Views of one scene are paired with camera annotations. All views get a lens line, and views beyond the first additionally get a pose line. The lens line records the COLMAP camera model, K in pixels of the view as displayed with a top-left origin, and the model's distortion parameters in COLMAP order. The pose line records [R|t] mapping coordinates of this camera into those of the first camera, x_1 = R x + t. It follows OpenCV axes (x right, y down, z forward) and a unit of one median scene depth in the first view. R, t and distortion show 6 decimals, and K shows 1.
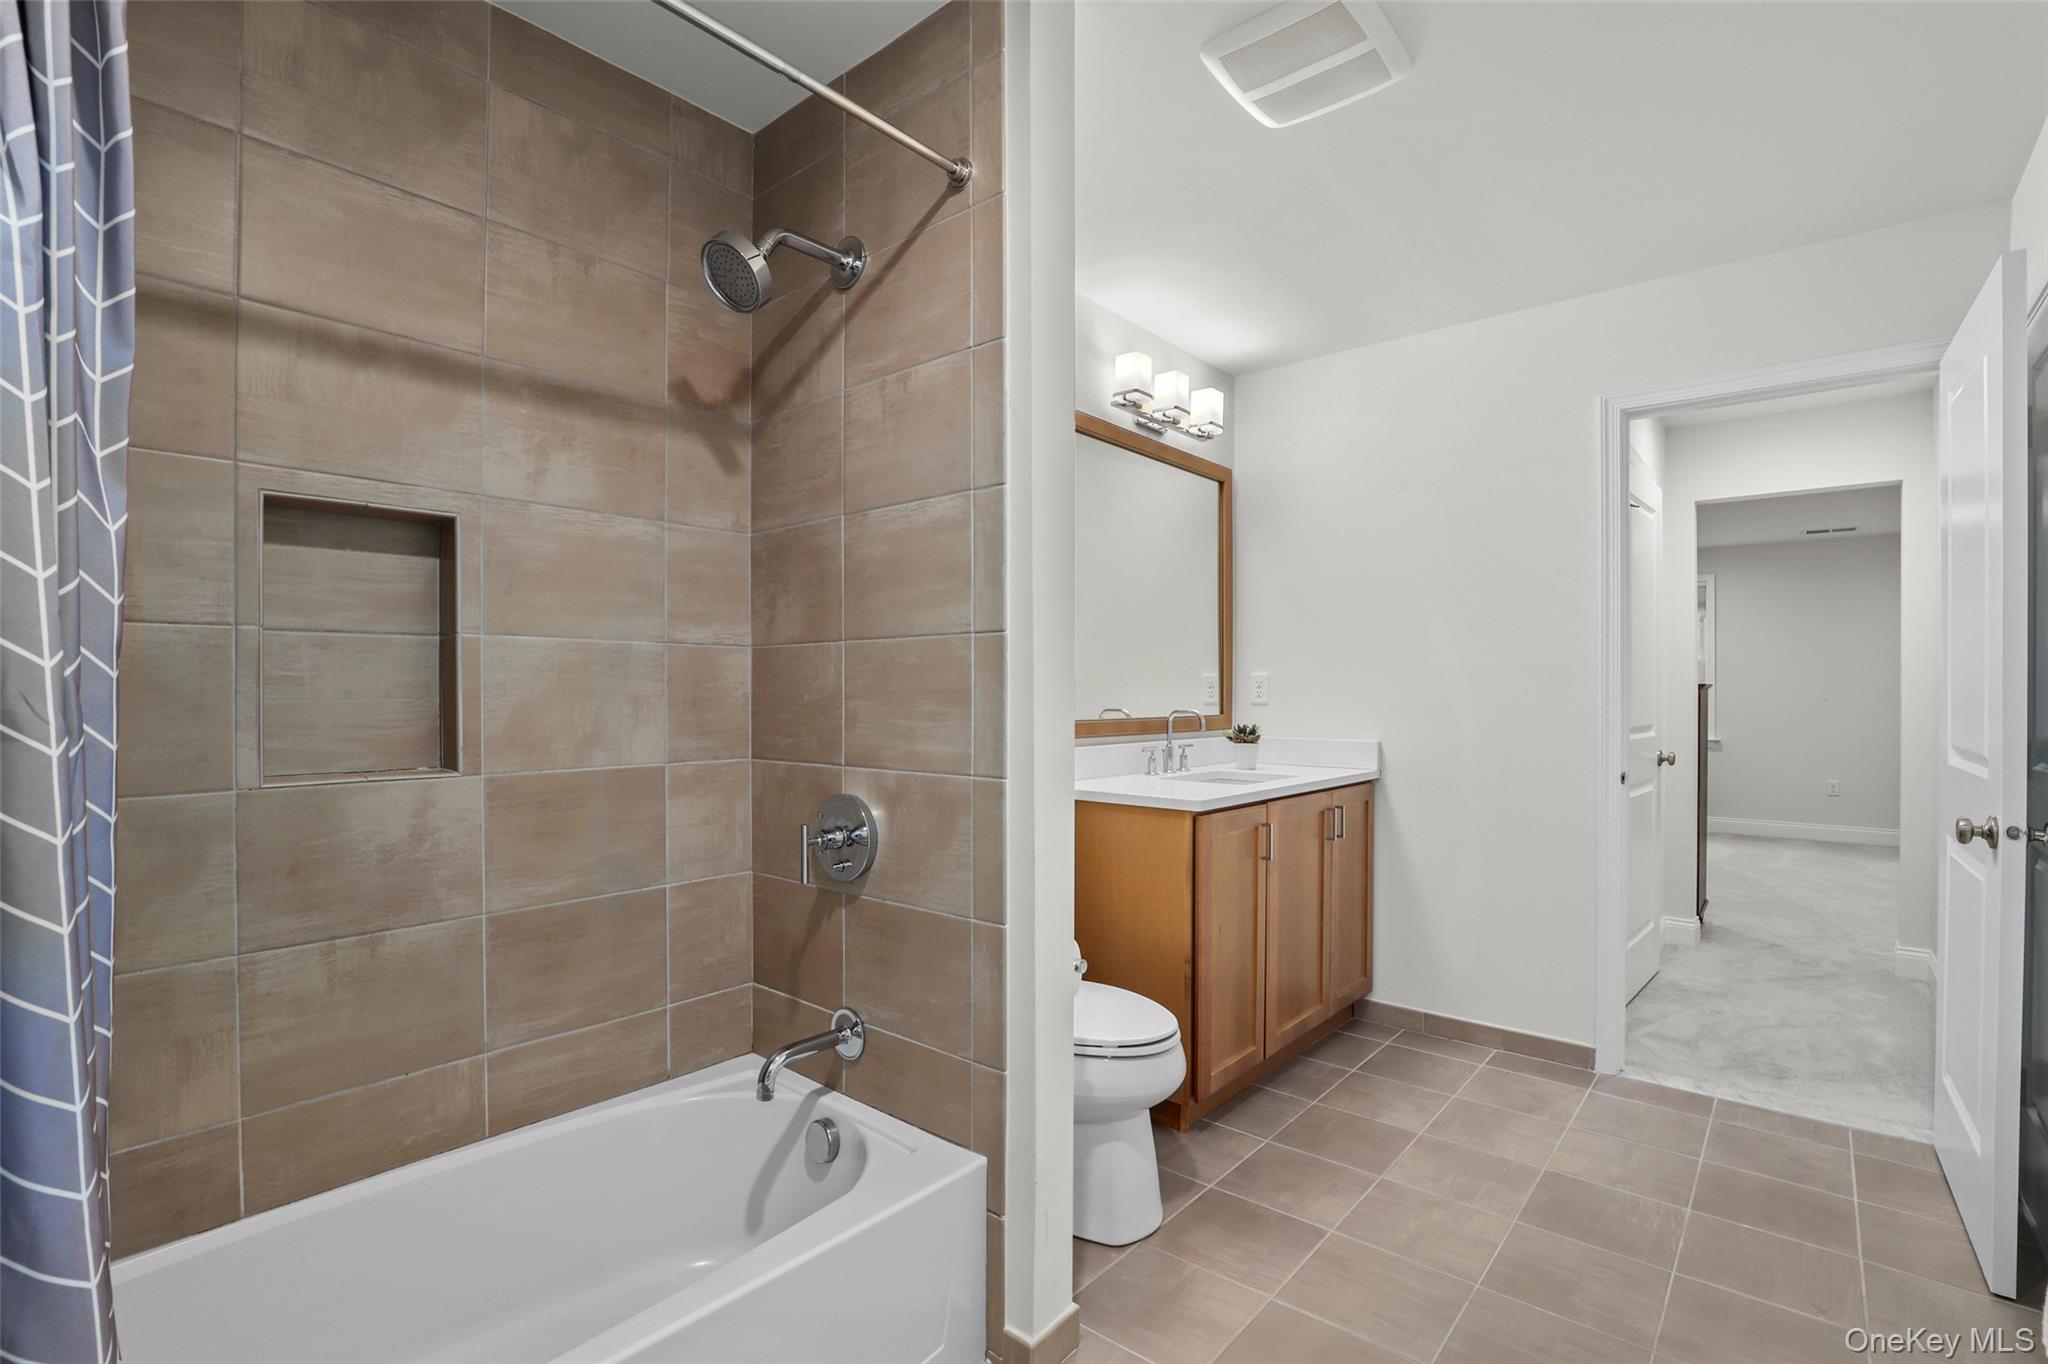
lens RADIAL K [[934.2, 0, 1024.5], [0, 934.2, 688.5], [0, 0, 1]] dist [-0.030726, -0.000701]
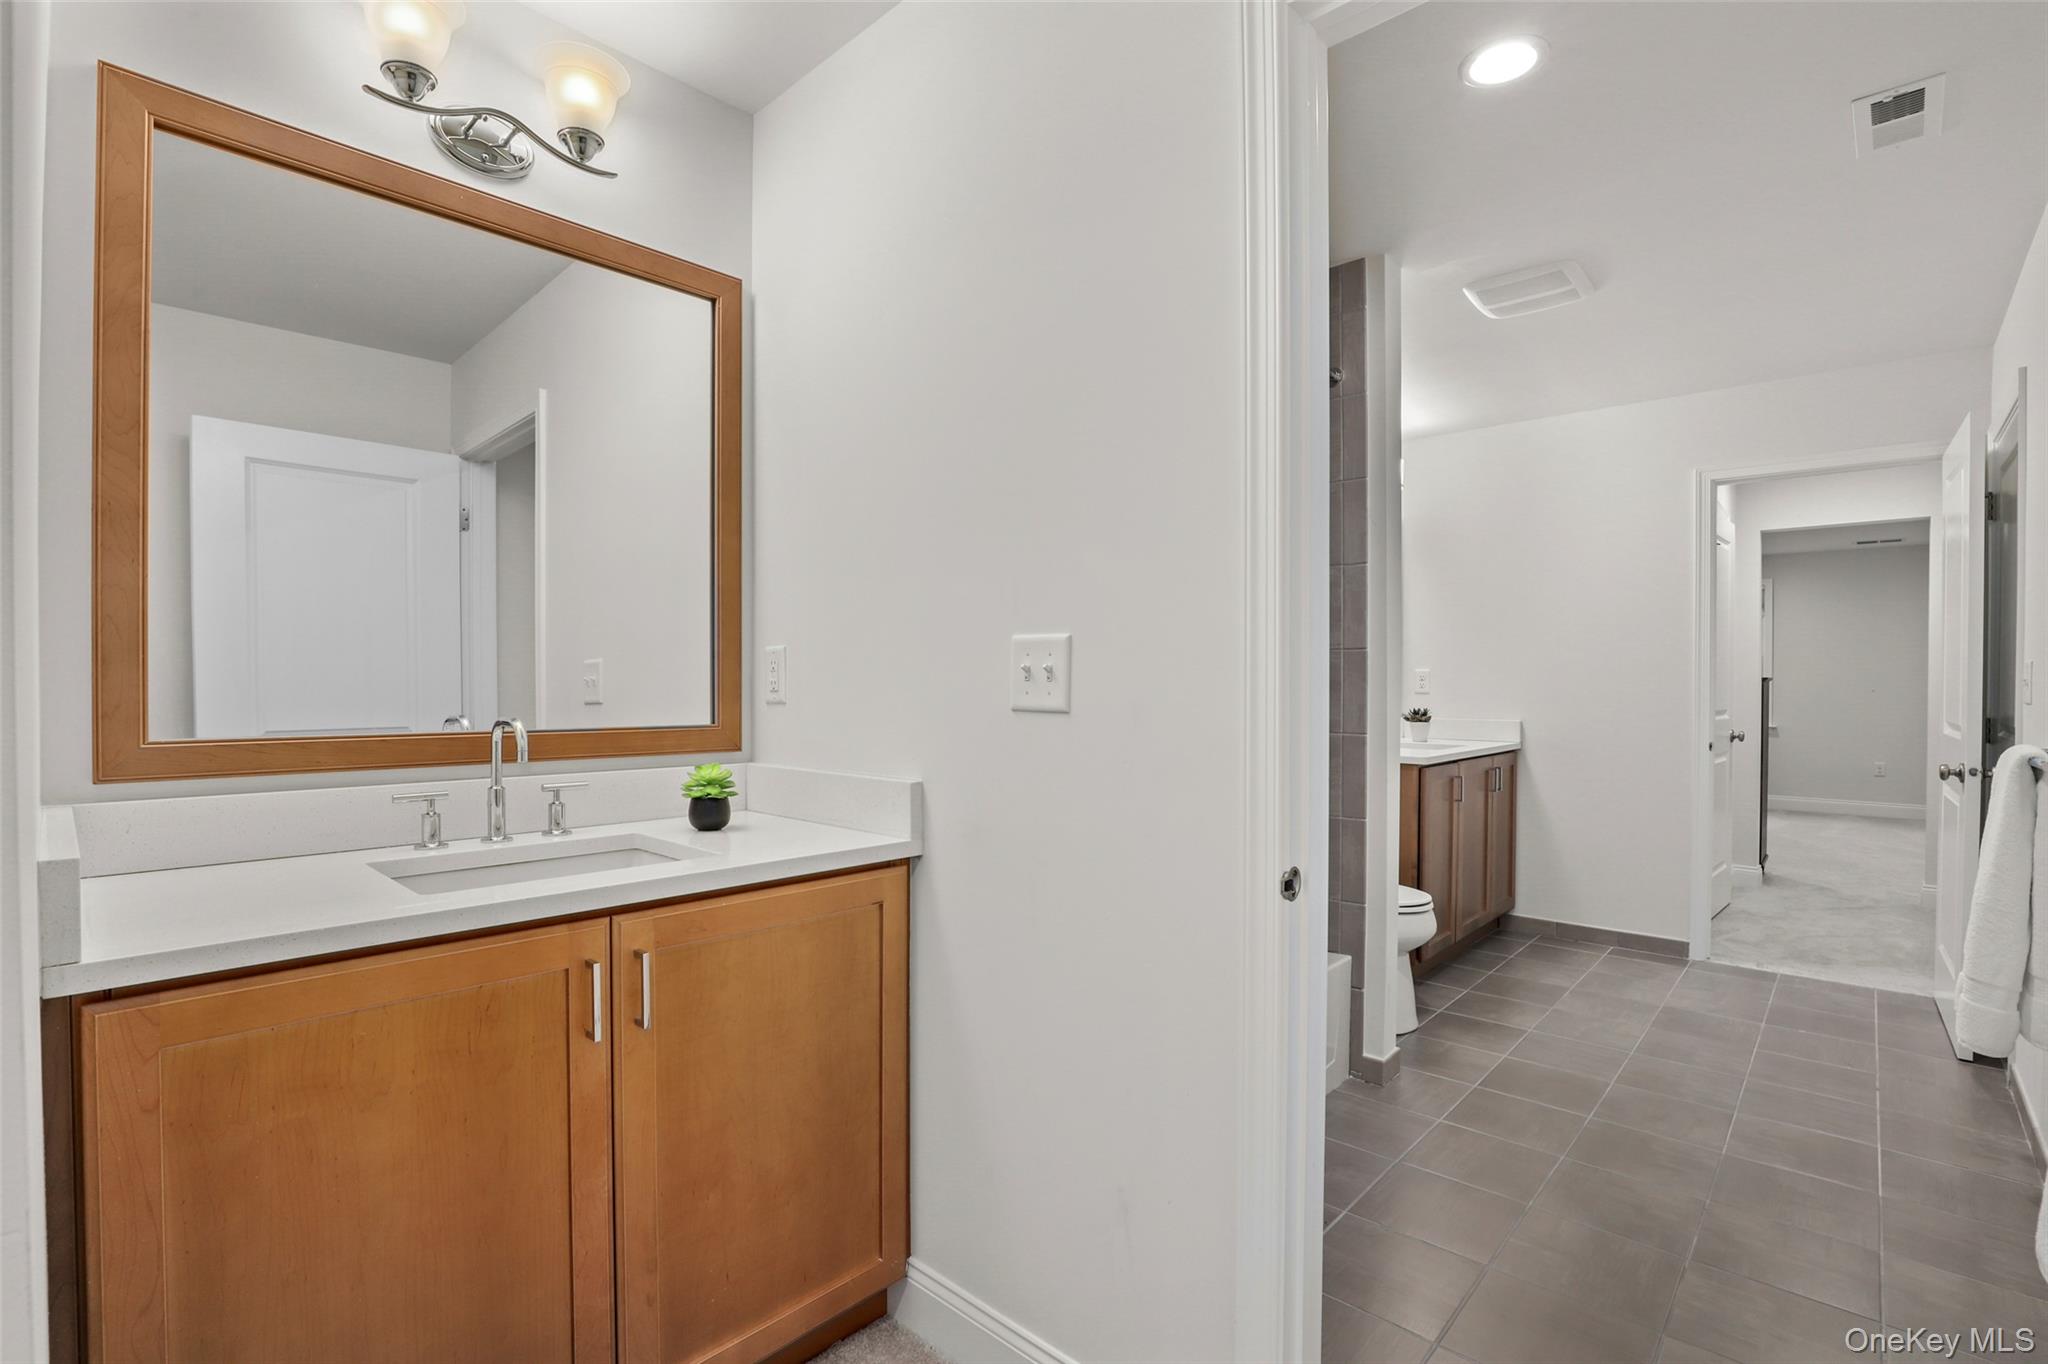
lens RADIAL K [[934.2, 0, 1022.2], [0, 934.2, 689.0], [0, 0, 1]] dist [-0.030726, -0.000701]
pose [[0.999270, 0.000765, -0.038202, -0.330824], [-0.000411, 0.999957, 0.009286, -0.001346], [0.038207, -0.009264, 0.999227, -0.415039]]
